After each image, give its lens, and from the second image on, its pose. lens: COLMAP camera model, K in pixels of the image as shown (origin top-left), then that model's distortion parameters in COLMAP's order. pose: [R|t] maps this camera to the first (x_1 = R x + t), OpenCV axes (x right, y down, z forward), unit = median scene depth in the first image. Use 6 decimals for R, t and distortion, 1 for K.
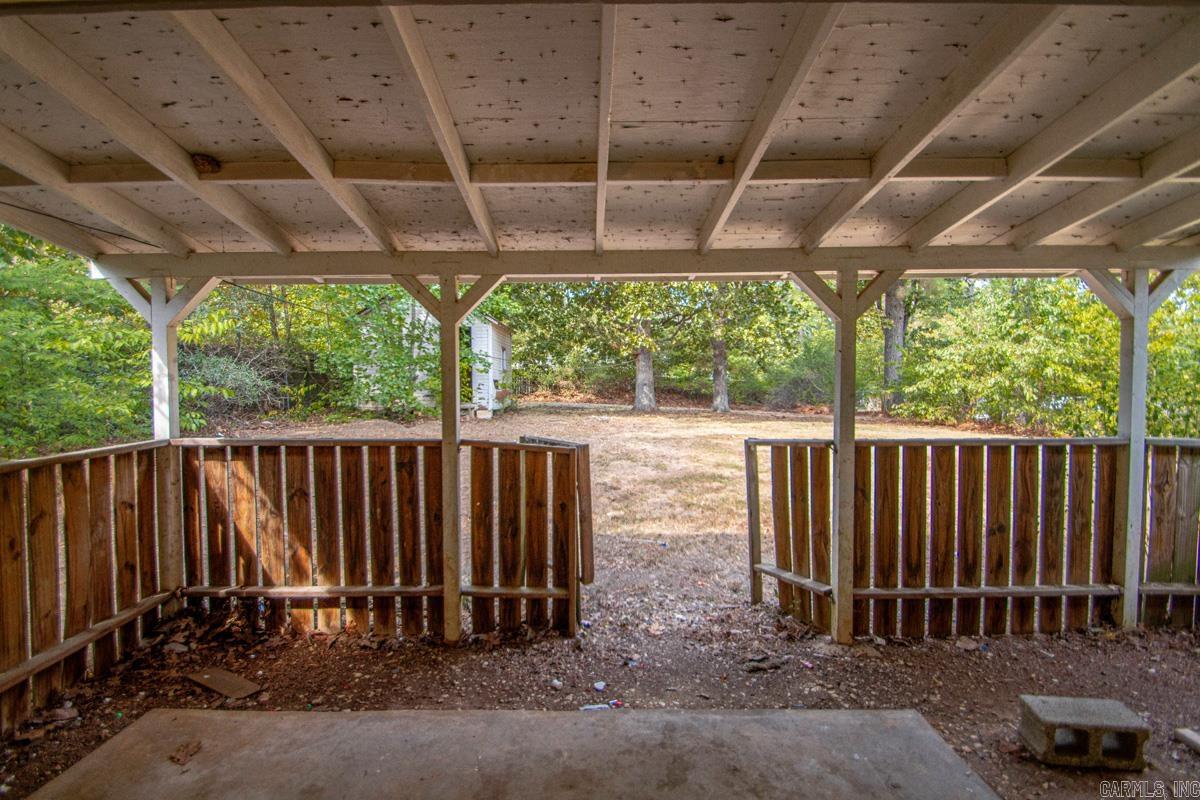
lens RADIAL K [[562.0, 0, 571.5], [0, 562.0, 401.0], [0, 0, 1]] dist [0.016356, -0.020133]
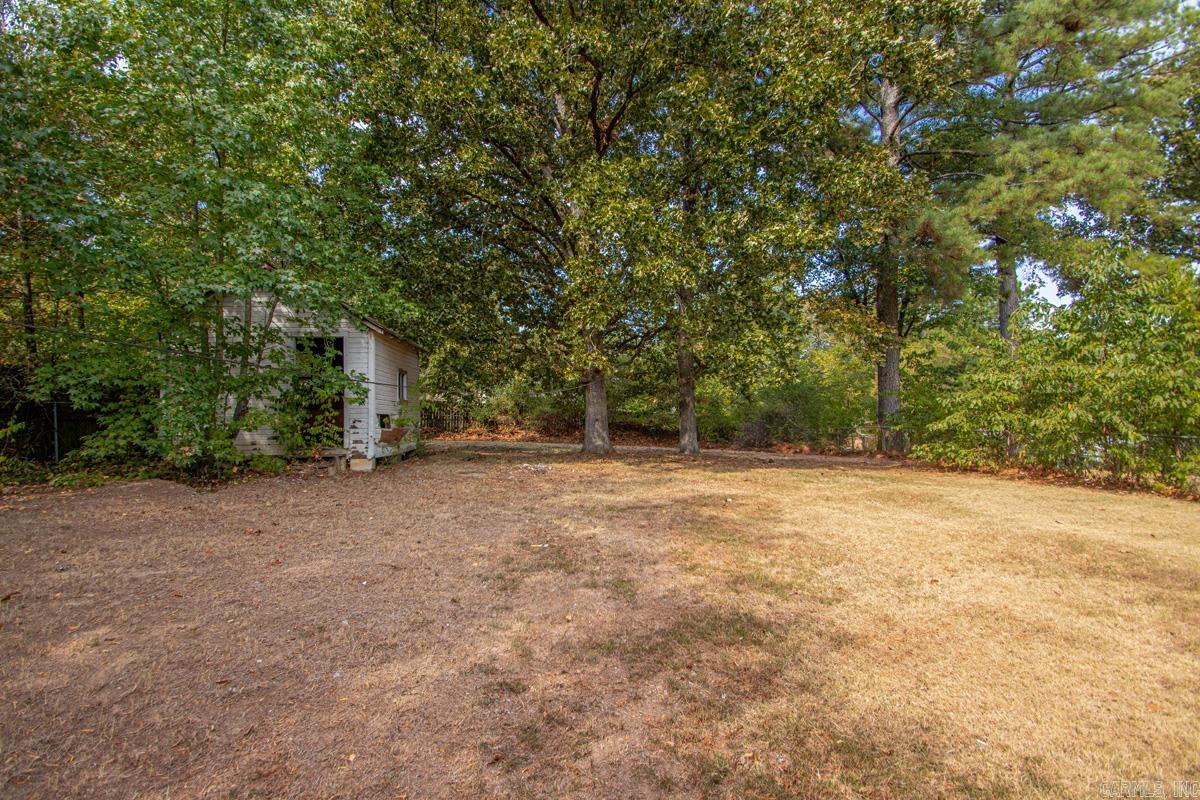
lens RADIAL K [[562.0, 0, 571.5], [0, 562.0, 401.0], [0, 0, 1]] dist [0.016356, -0.020133]
pose [[0.996758, 0.000521, 0.080451, 0.039590], [0.004446, 0.998094, -0.061551, -0.009372], [-0.080330, 0.061709, 0.994856, 0.270522]]
